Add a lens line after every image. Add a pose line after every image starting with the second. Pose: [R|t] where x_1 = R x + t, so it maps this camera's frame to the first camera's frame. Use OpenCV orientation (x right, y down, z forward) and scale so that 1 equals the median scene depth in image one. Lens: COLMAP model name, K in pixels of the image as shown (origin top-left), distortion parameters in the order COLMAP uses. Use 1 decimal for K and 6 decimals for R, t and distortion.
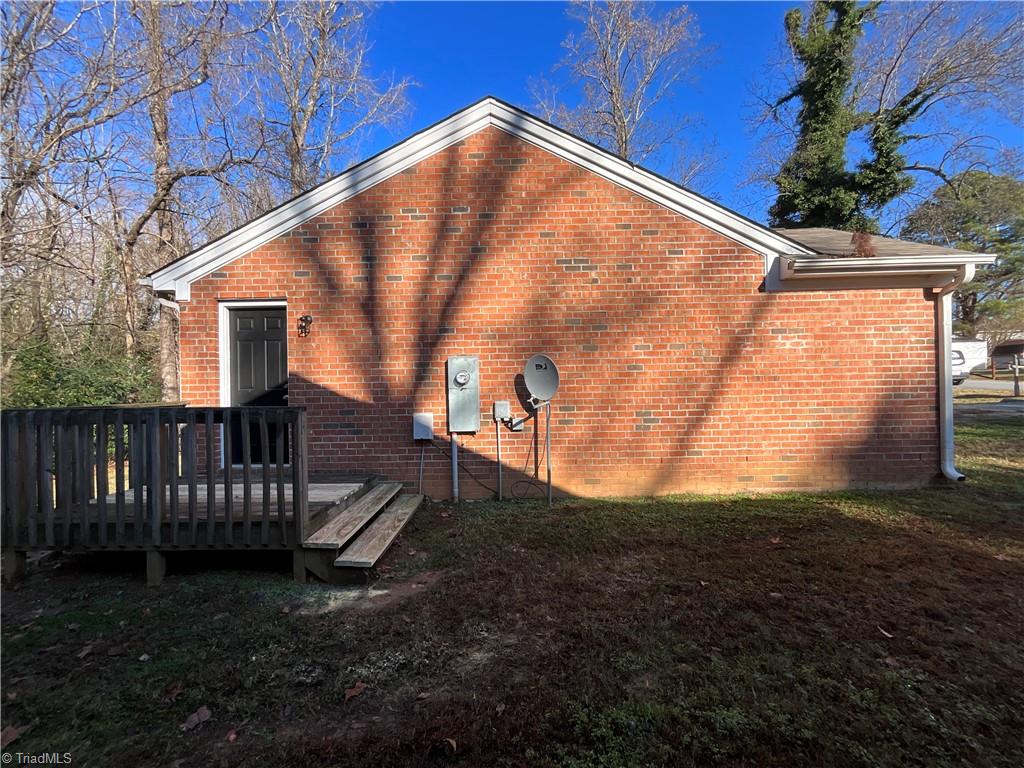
lens RADIAL K [[416.1, 0, 514.3], [0, 416.1, 385.1], [0, 0, 1]] dist [-0.003166, 0.000108]
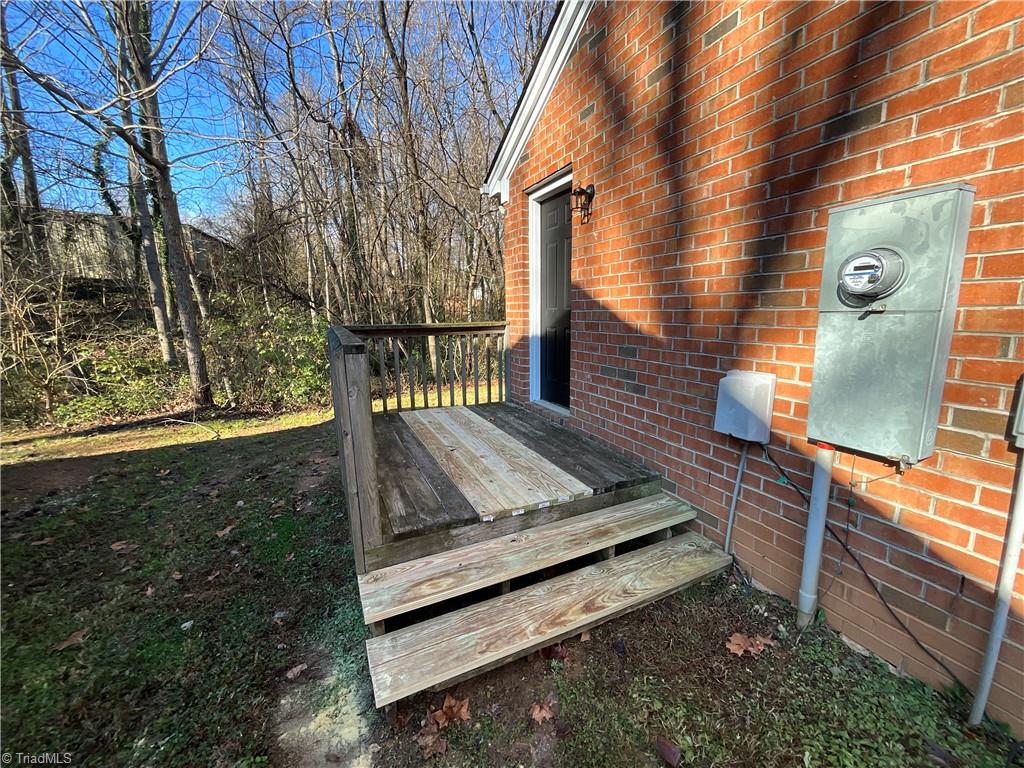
lens RADIAL K [[416.1, 0, 514.3], [0, 416.1, 385.1], [0, 0, 1]] dist [-0.003166, 0.000108]
pose [[0.421710, 0.172368, -0.890197, 0.042358], [0.009017, 0.980919, 0.194206, -0.000533], [0.906686, -0.089926, 0.412109, 0.625327]]
